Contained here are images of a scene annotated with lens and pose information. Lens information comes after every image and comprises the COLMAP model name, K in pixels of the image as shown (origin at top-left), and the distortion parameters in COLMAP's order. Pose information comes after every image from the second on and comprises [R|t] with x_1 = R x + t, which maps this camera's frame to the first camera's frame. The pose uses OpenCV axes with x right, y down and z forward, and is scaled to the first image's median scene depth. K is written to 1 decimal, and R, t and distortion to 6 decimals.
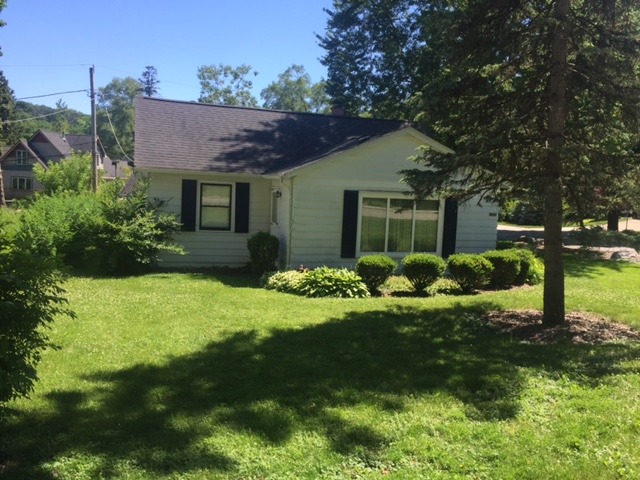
lens RADIAL K [[572.5, 0, 327.7], [0, 572.5, 273.0], [0, 0, 1]] dist [0.100040, -0.141594]
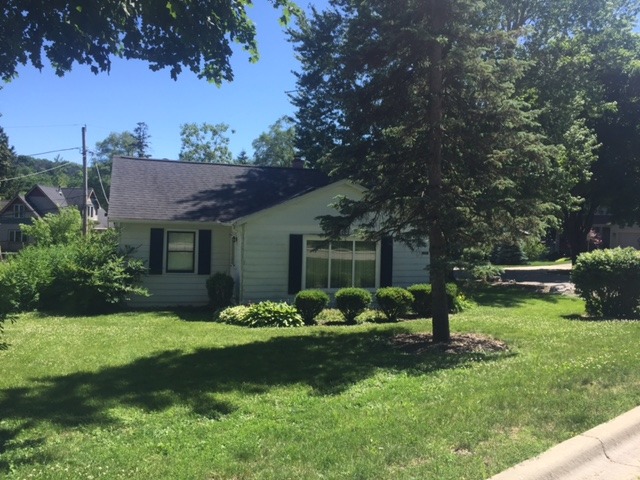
lens RADIAL K [[588.2, 0, 321.6], [0, 588.2, 268.2], [0, 0, 1]] dist [0.111099, -0.176109]
pose [[0.999612, -0.022235, -0.016769, 0.104909], [0.020684, 0.995943, -0.087581, 0.024274], [0.018648, 0.087200, 0.996016, -0.145083]]
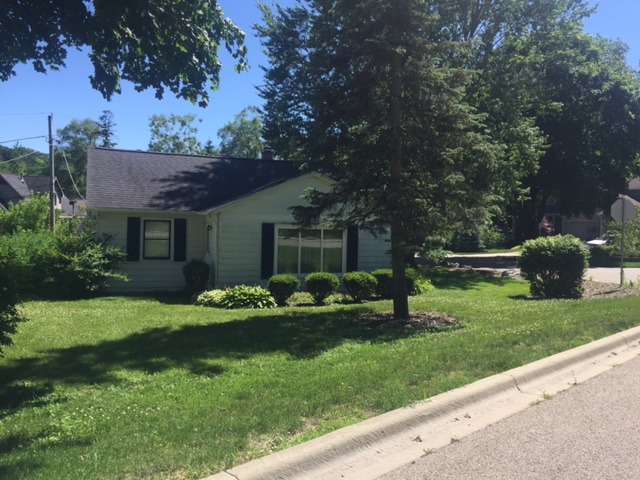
lens RADIAL K [[588.2, 0, 321.6], [0, 588.2, 268.2], [0, 0, 1]] dist [0.111099, -0.176109]
pose [[0.998784, -0.025783, 0.042020, 0.095066], [0.028599, 0.997286, -0.067839, 0.036978], [-0.040157, 0.068958, 0.996811, -0.228368]]
